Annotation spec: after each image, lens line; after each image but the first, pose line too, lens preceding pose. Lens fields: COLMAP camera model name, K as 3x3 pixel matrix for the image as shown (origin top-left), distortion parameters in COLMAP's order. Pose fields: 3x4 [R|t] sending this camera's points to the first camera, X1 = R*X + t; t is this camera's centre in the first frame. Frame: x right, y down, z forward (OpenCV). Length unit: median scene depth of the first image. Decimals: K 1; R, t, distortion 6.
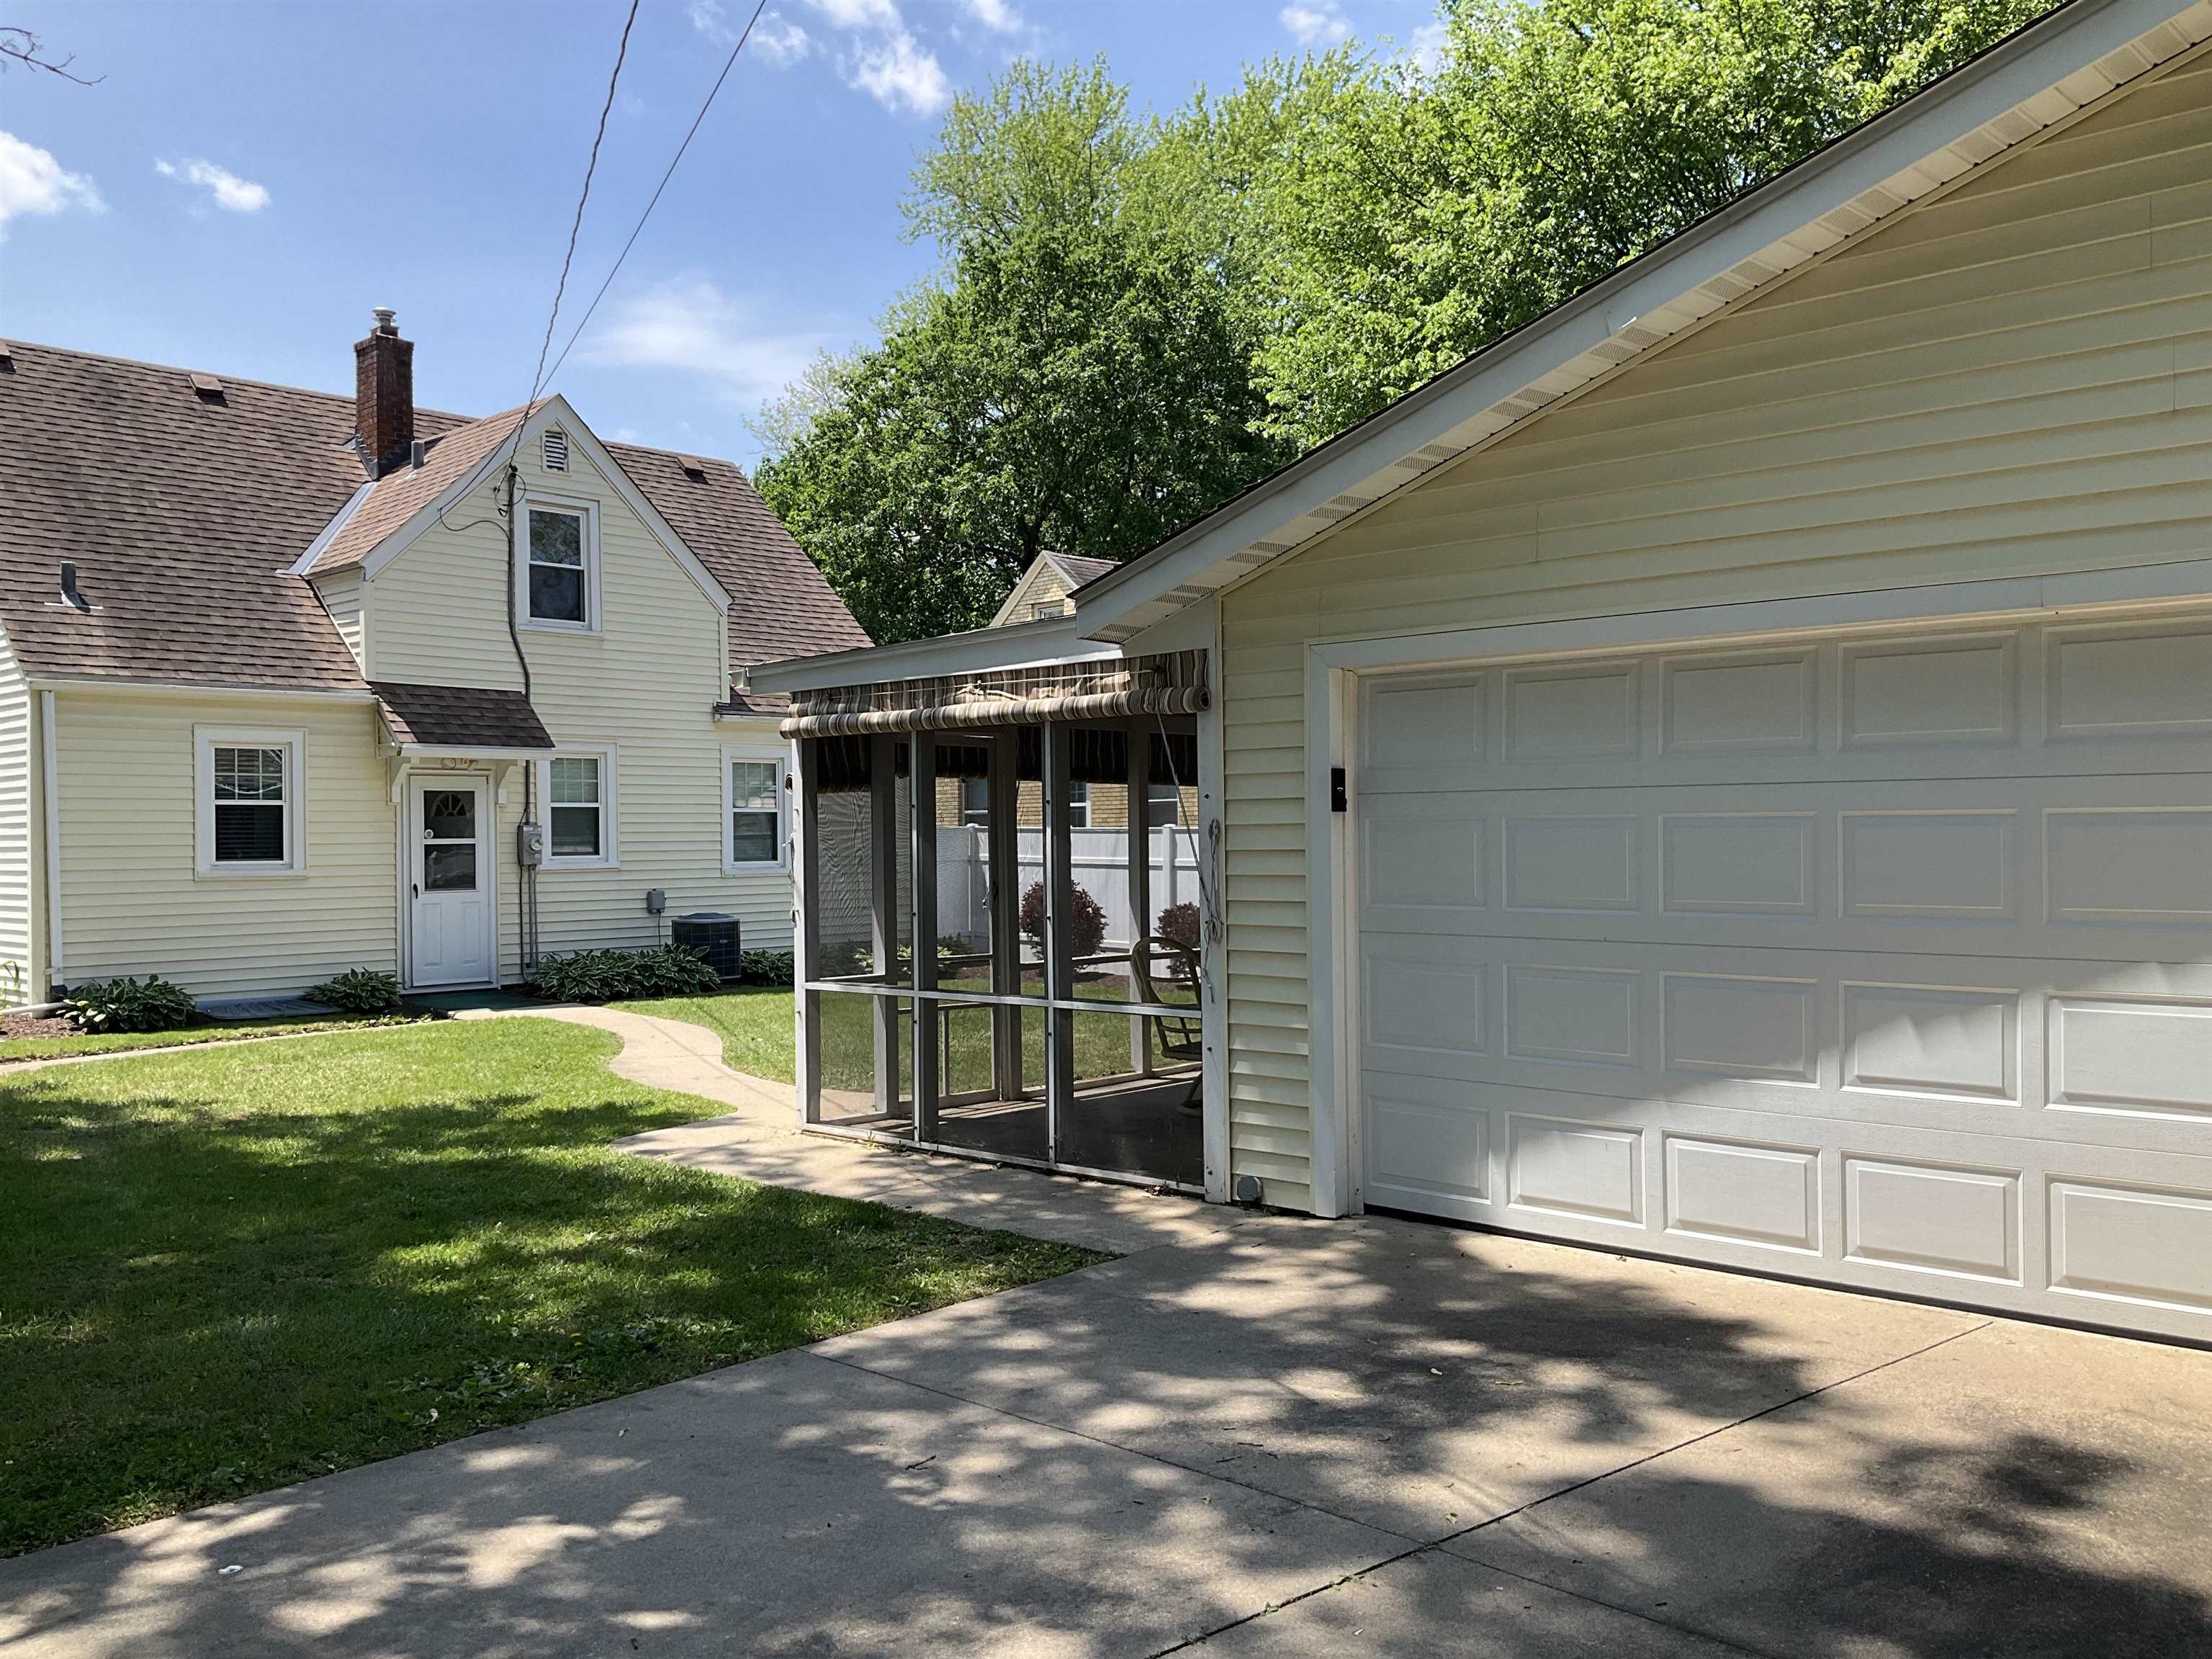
lens RADIAL K [[1794.6, 0, 1110.8], [0, 1794.6, 834.4], [0, 0, 1]] dist [0.118739, -0.224713]
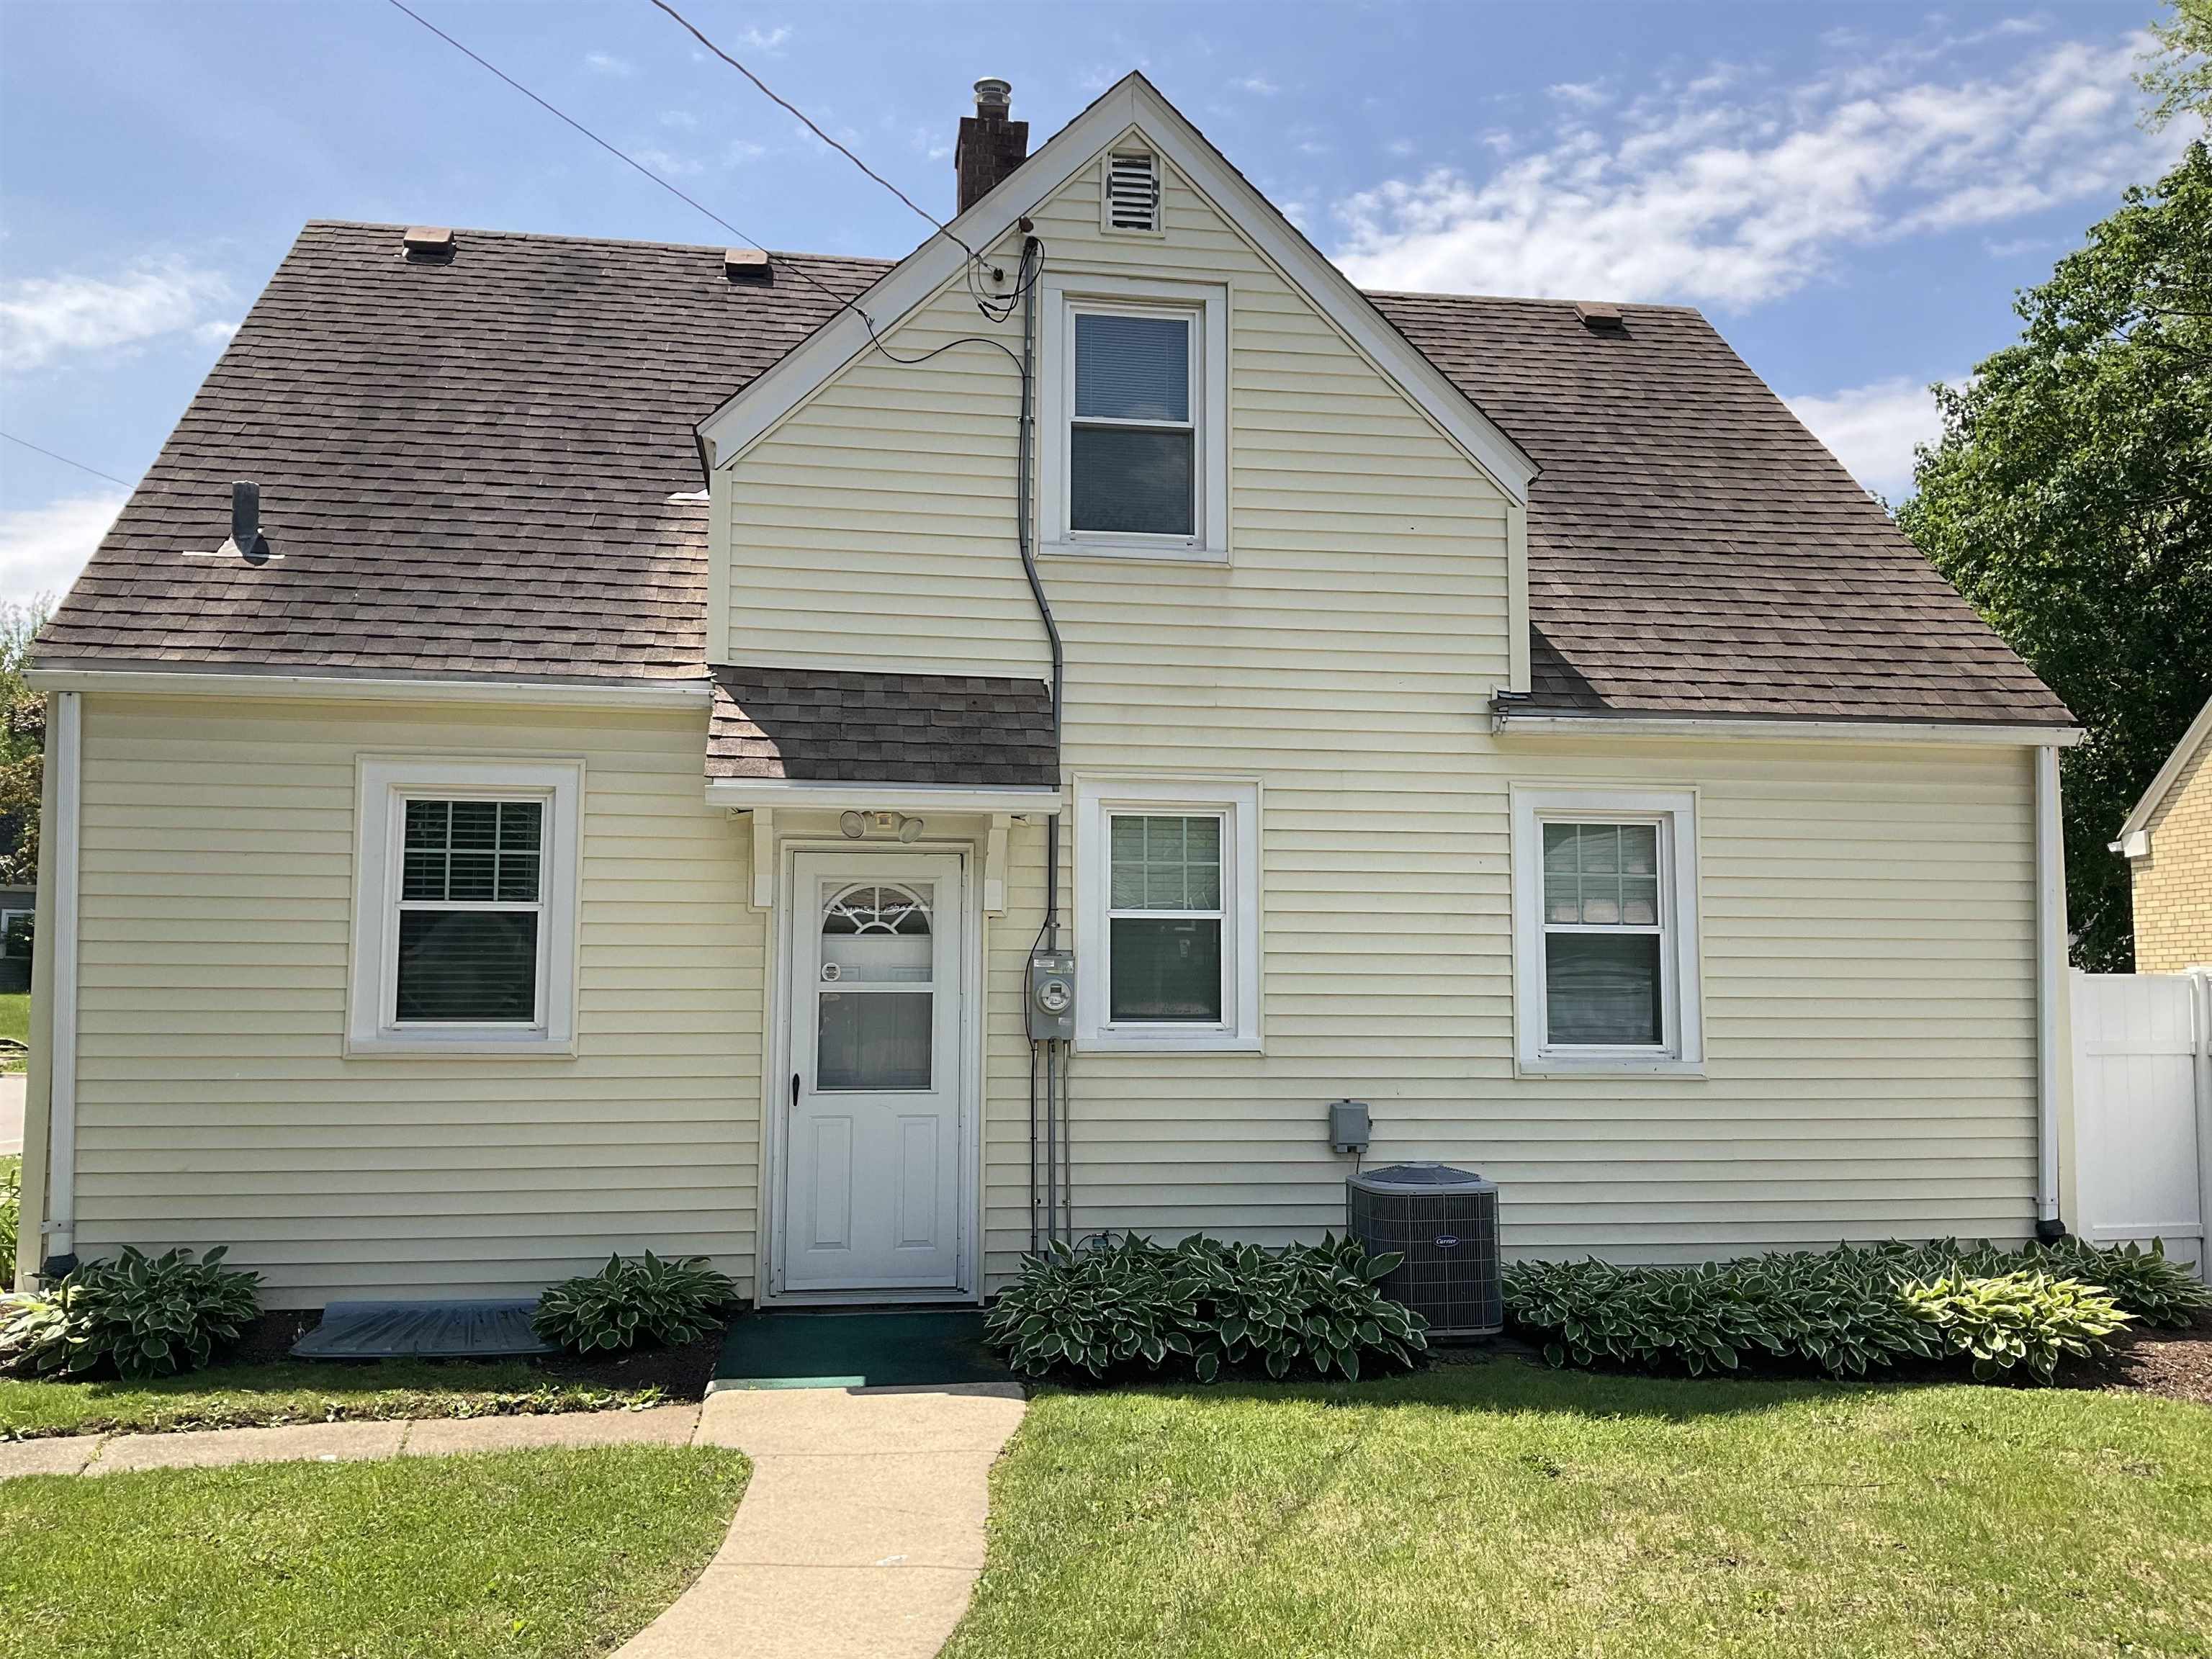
lens RADIAL K [[1794.6, 0, 1110.8], [0, 1794.6, 834.4], [0, 0, 1]] dist [0.118739, -0.224713]
pose [[0.783795, -0.042406, -0.619570, -0.015479], [-0.012890, 0.996340, -0.084499, 0.002833], [0.620886, 0.074216, 0.780380, 0.650657]]
